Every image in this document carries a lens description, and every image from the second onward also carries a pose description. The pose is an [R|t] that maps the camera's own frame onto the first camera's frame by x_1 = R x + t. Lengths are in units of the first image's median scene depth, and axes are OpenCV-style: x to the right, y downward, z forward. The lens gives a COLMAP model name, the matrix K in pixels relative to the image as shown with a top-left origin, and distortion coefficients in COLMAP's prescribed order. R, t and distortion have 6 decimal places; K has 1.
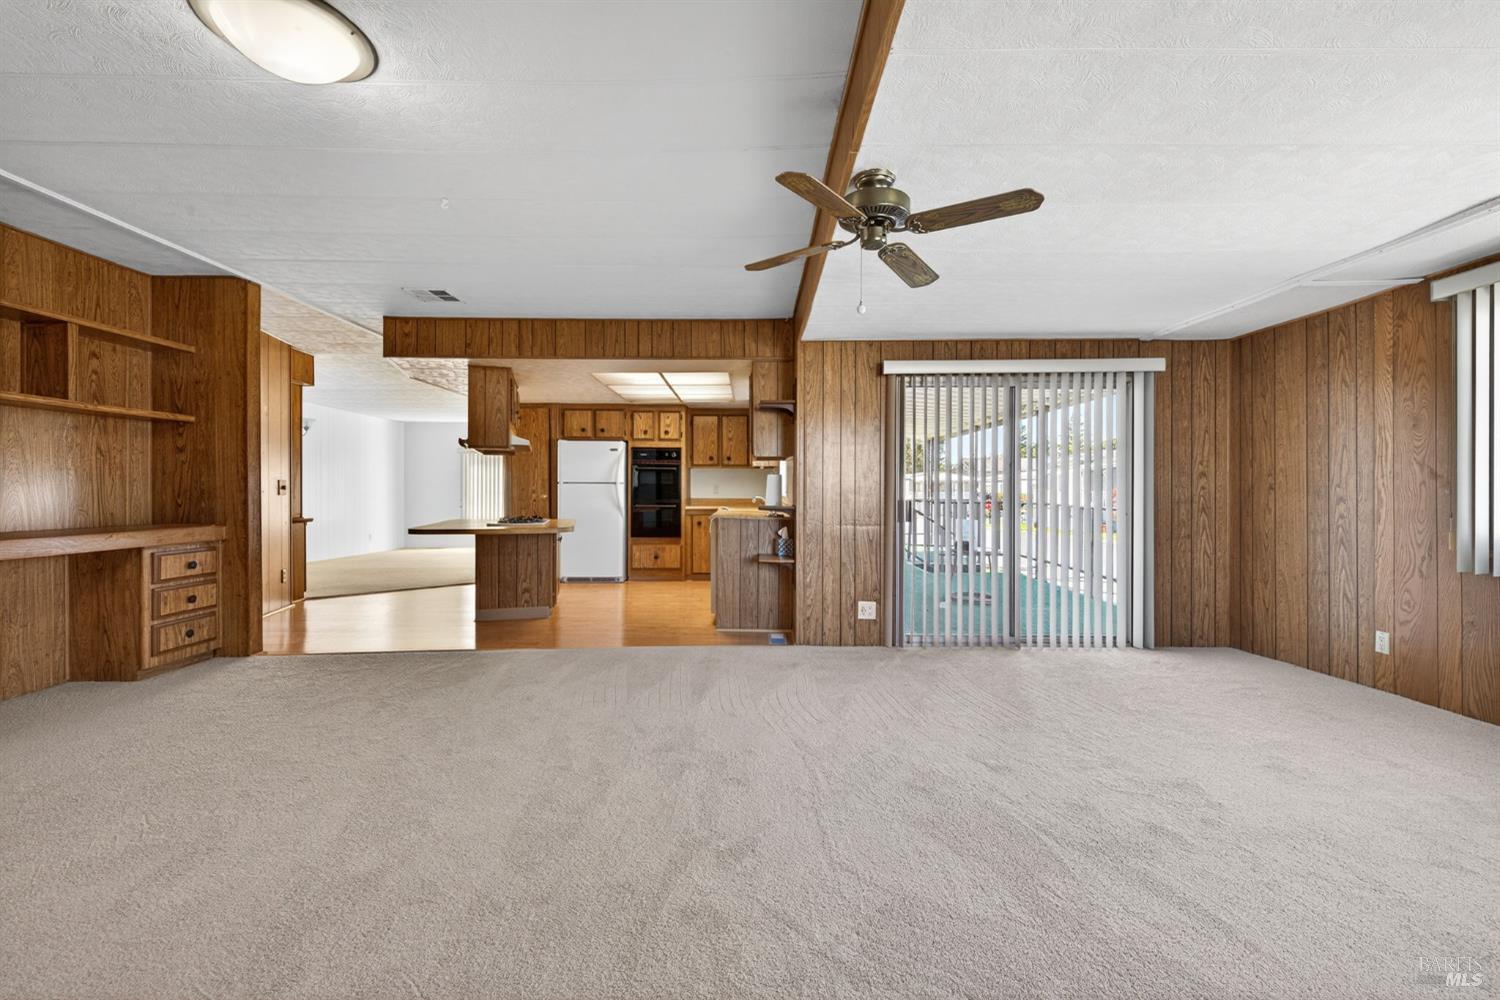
lens RADIAL K [[624.8, 0, 746.5], [0, 624.8, 490.5], [0, 0, 1]] dist [0.002740, 0.000009]
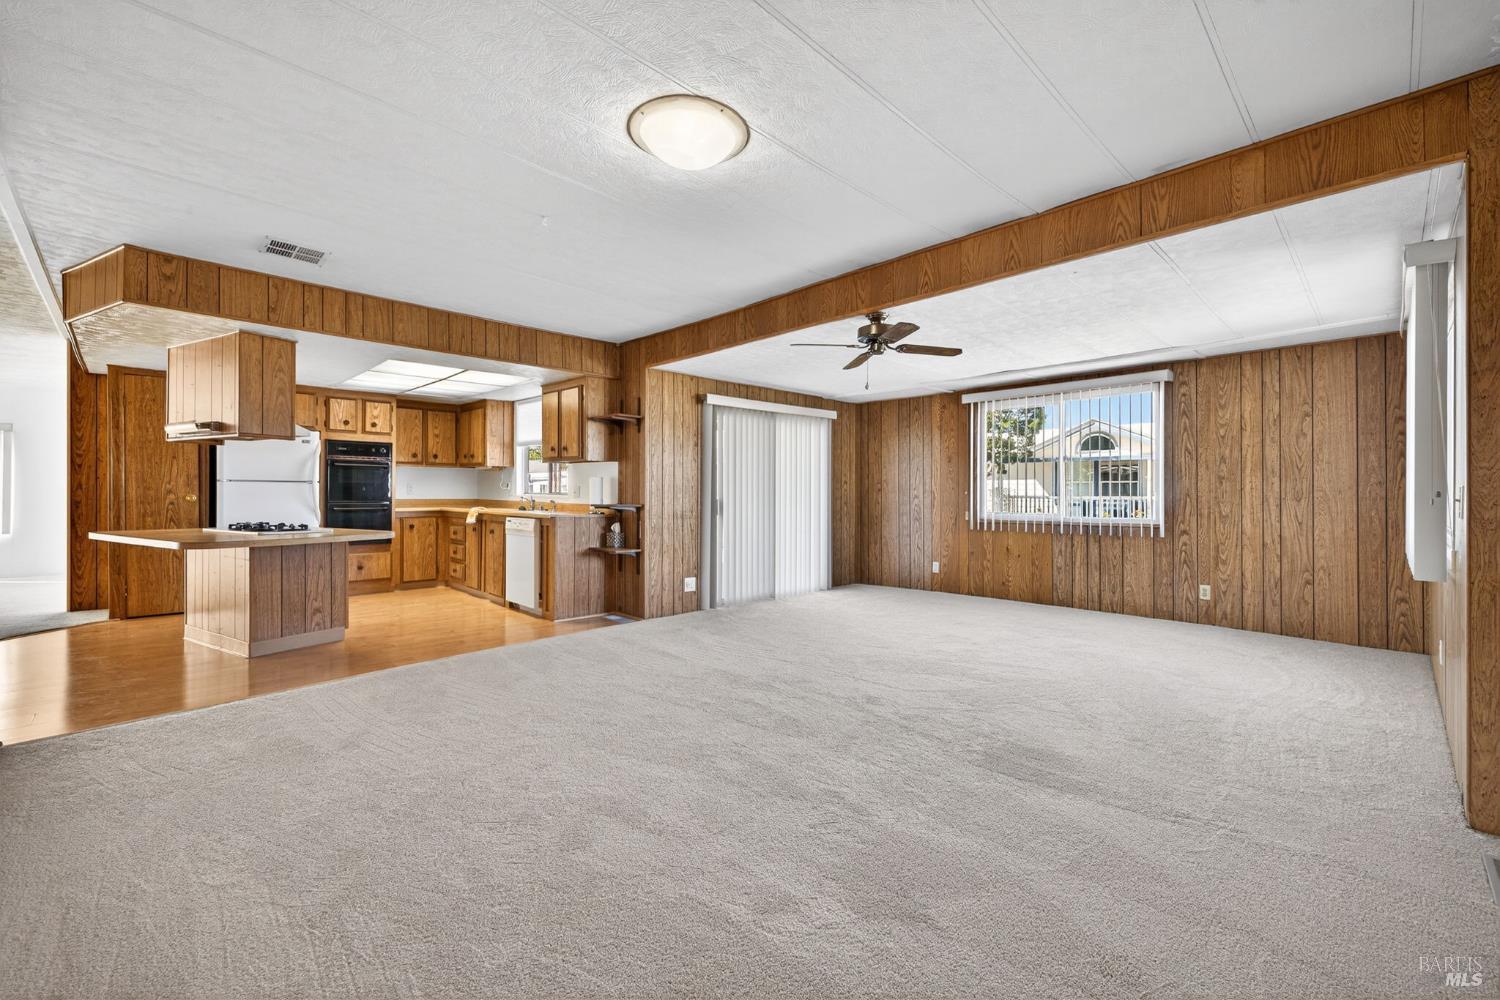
lens RADIAL K [[624.8, 0, 746.5], [0, 624.8, 490.5], [0, 0, 1]] dist [0.002740, 0.000009]
pose [[0.710765, 0.001601, 0.703428, -0.628138], [-0.003010, 0.999995, 0.000765, -0.003622], [-0.703423, -0.002661, 0.710766, 0.002492]]
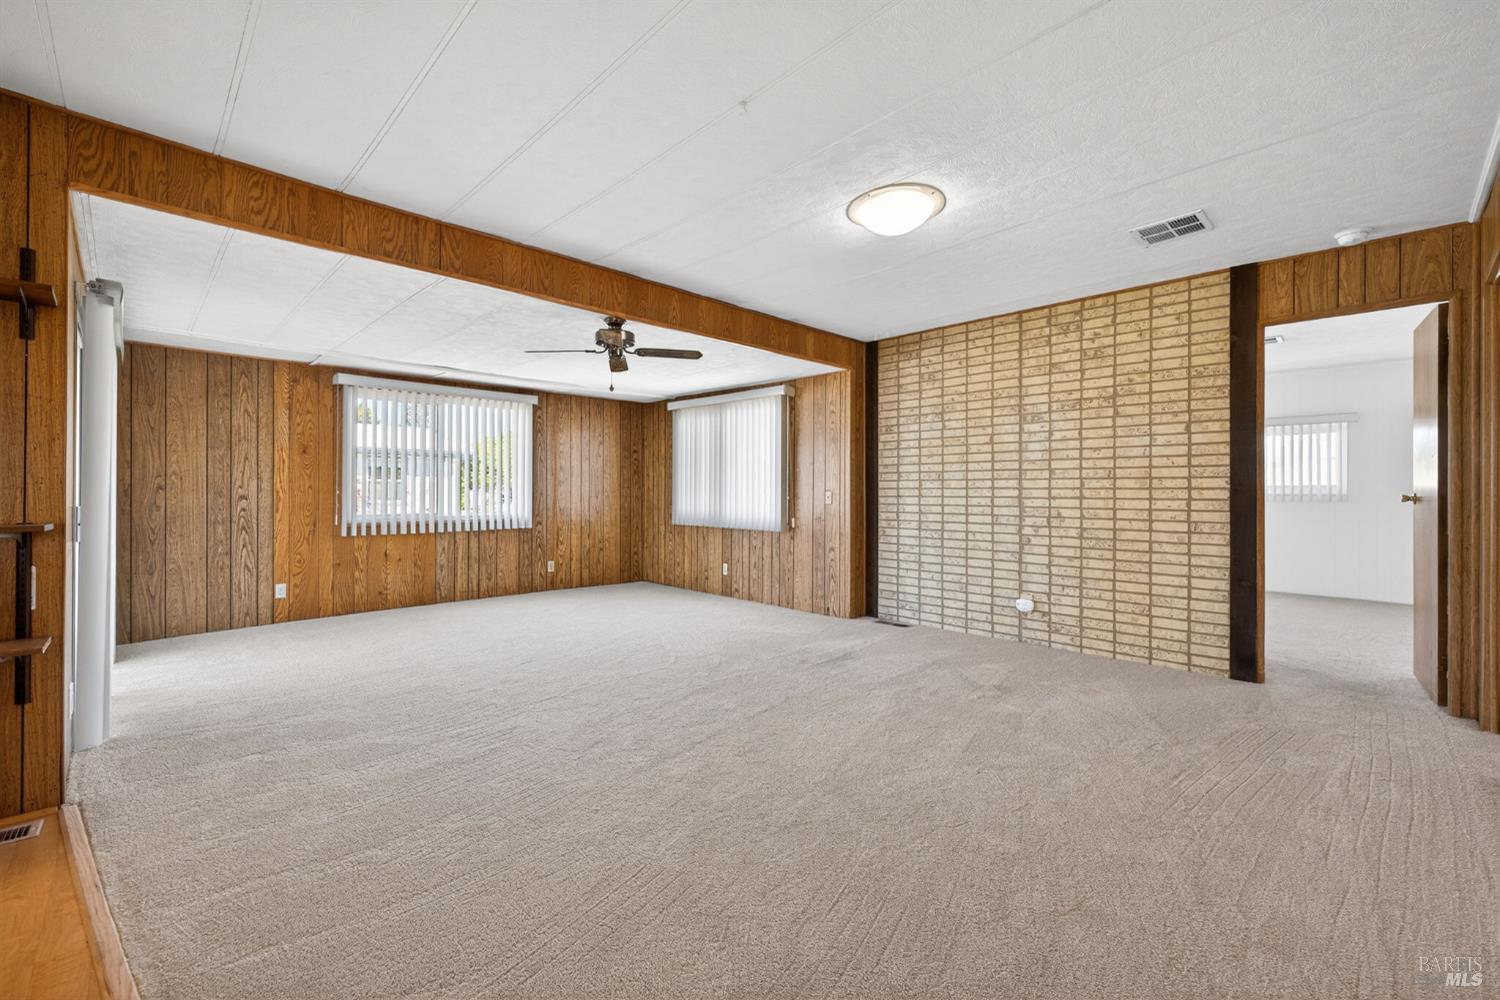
lens RADIAL K [[624.8, 0, 746.5], [0, 624.8, 490.5], [0, 0, 1]] dist [0.002740, 0.000009]
pose [[-0.708272, -0.001817, 0.705937, -0.649232], [-0.007937, 0.999954, -0.005390, -0.001740], [-0.705895, -0.009421, -0.708254, 0.973043]]
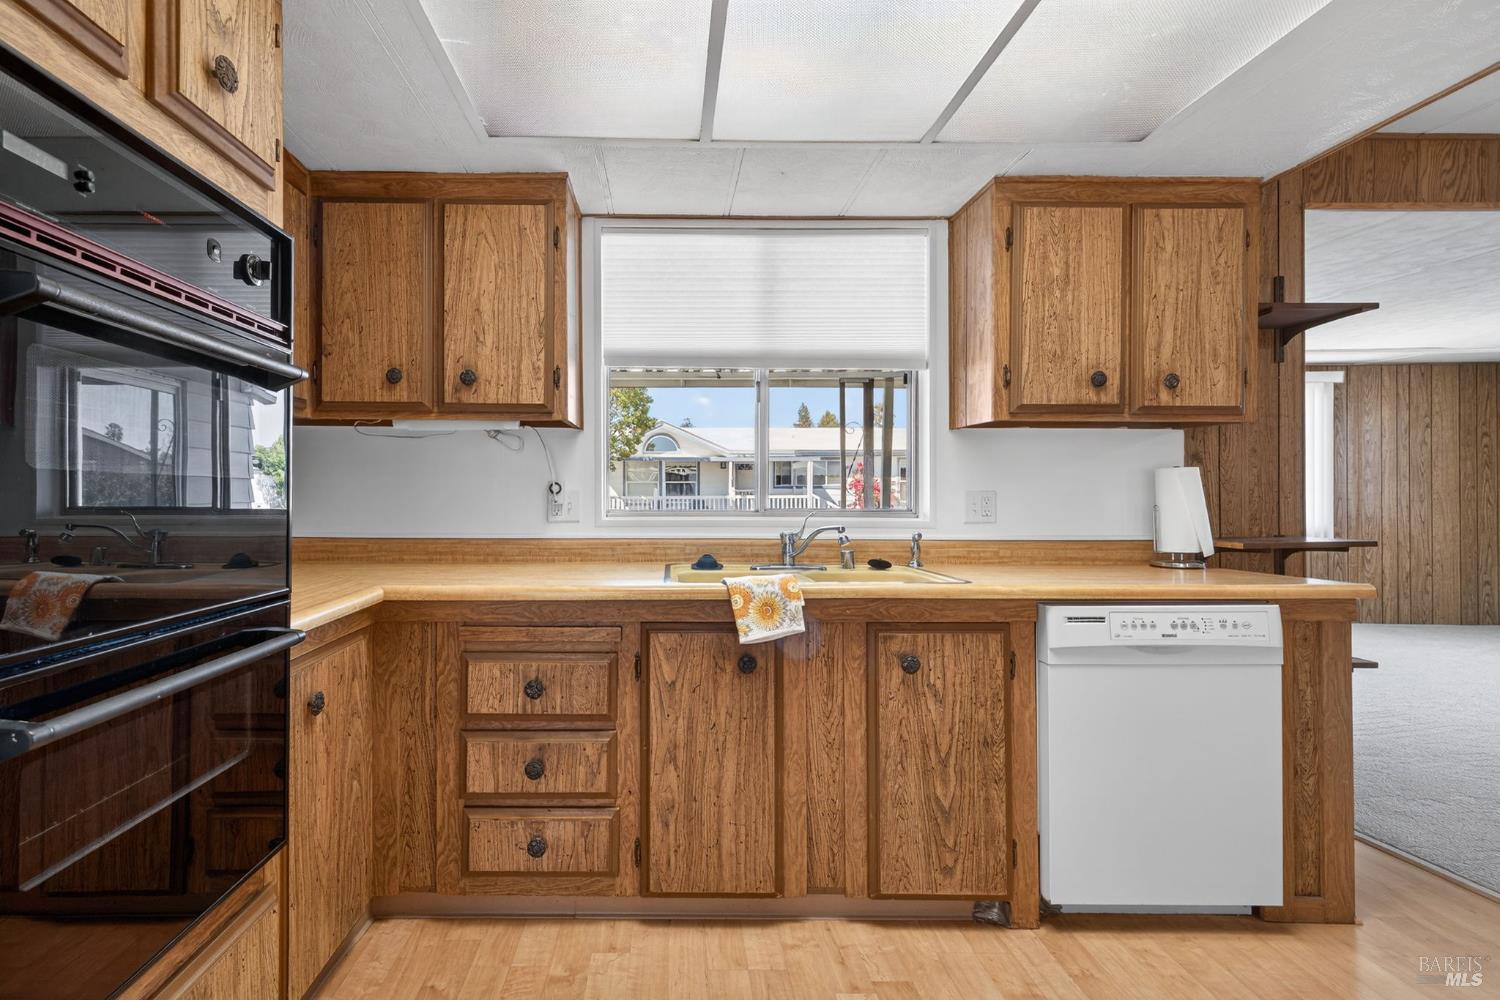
lens RADIAL K [[657.6, 0, 674.5], [0, 657.6, 491.9], [0, 0, 1]] dist [0.002214, -0.000161]
pose [[-0.016982, -0.002341, 0.999853, -0.444126], [0.001478, 0.999996, 0.002366, -0.012830], [-0.999855, 0.001518, -0.016979, 1.521625]]
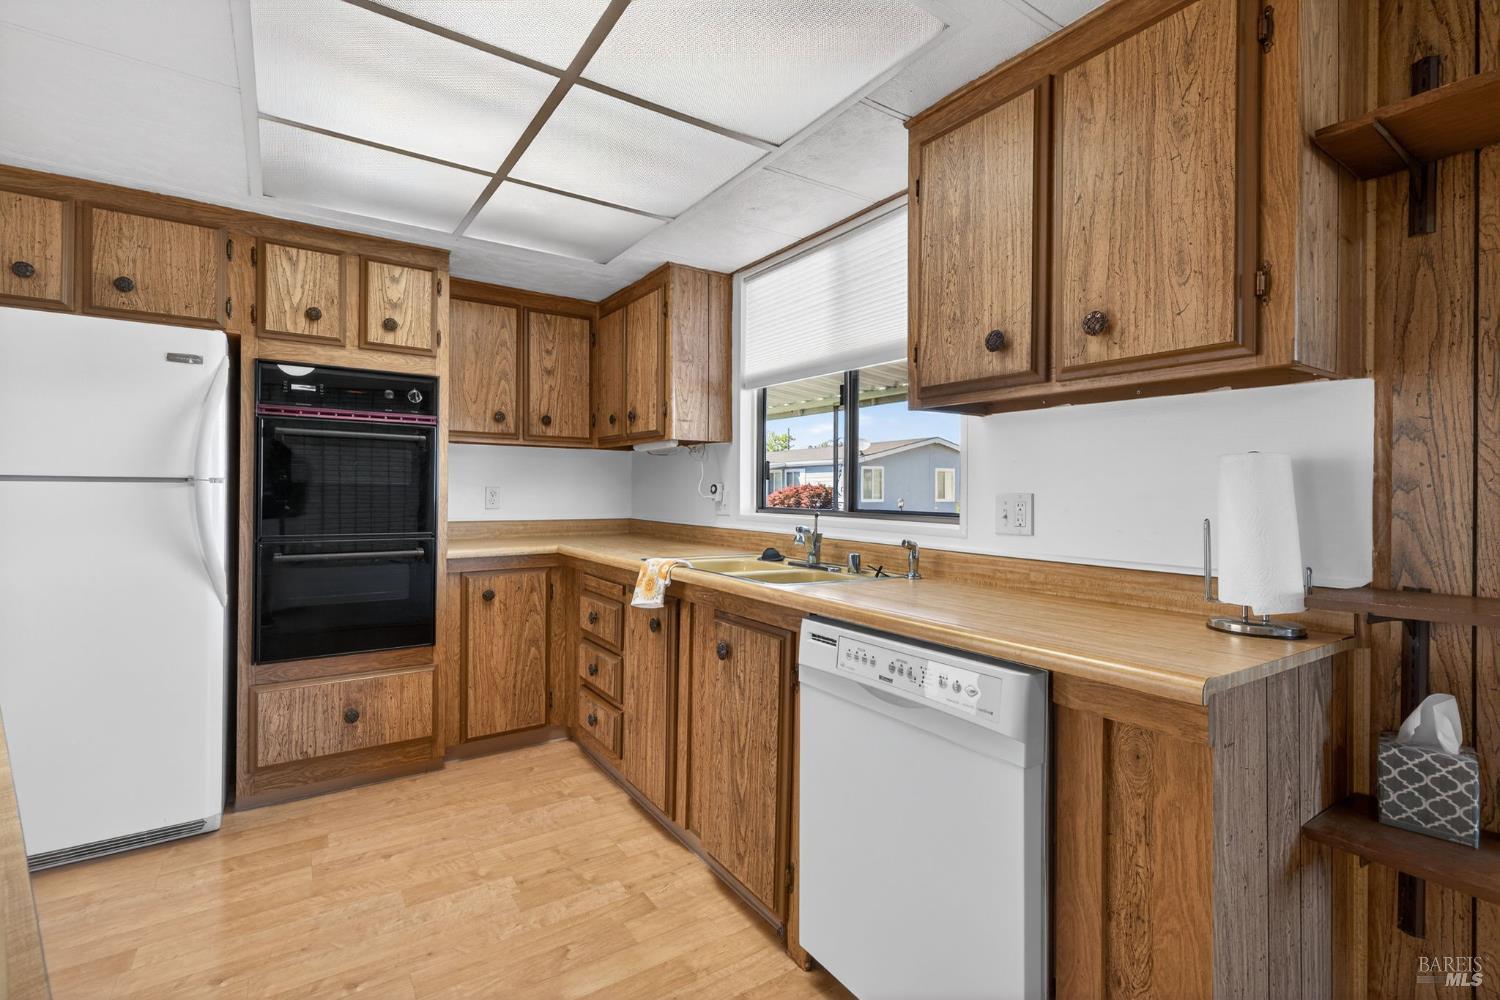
lens RADIAL K [[674.9, 0, 748.2], [0, 674.9, 491.3], [0, 0, 1]] dist [0.000724, 0.000109]
pose [[0.822078, 0.004464, 0.569357, -0.291571], [-0.005397, 0.999985, -0.000046, -0.012420], [-0.569349, -0.003035, 0.822090, 1.012587]]
